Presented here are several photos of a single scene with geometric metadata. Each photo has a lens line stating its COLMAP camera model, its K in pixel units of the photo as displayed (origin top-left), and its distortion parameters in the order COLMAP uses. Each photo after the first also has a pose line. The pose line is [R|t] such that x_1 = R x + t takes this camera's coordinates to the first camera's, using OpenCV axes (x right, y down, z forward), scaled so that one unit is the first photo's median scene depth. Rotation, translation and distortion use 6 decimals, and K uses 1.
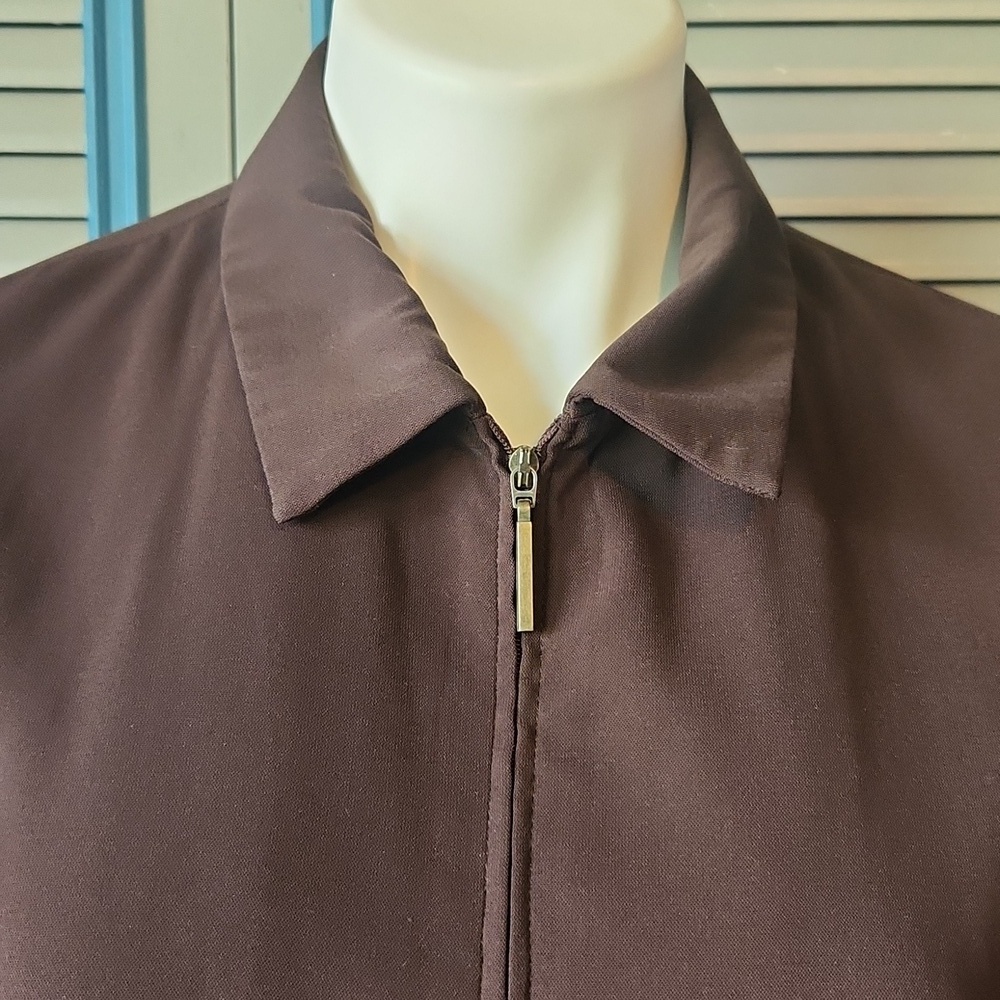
lens RADIAL K [[2045.6, 0, 495.7], [0, 2045.6, 498.1], [0, 0, 1]] dist [0.294494, 0.000000]
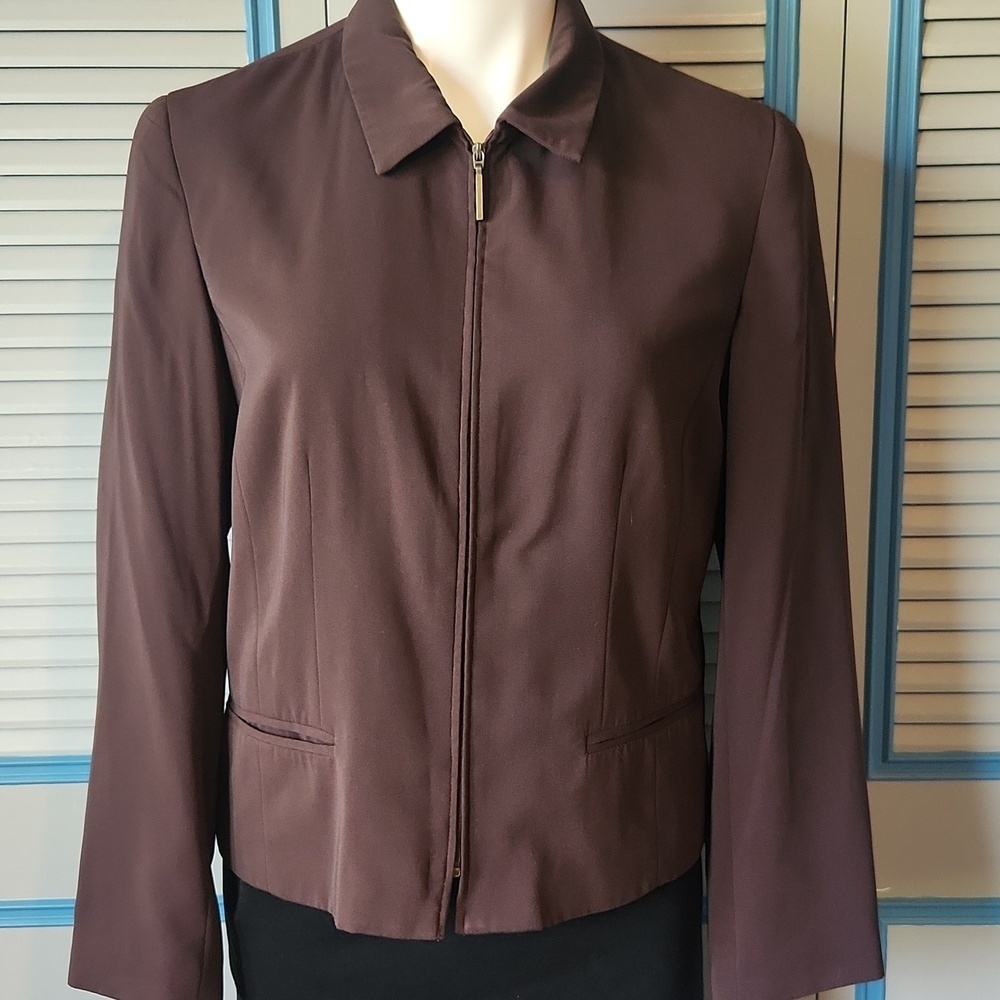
lens RADIAL K [[2045.6, 0, 475.3], [0, 2045.6, 516.9], [0, 0, 1]] dist [0.294494, 0.000000]
pose [[0.999926, -0.010281, -0.006576, 0.021453], [0.011017, 0.992232, 0.123913, 0.110477], [0.005251, -0.123976, 0.992271, -1.459128]]
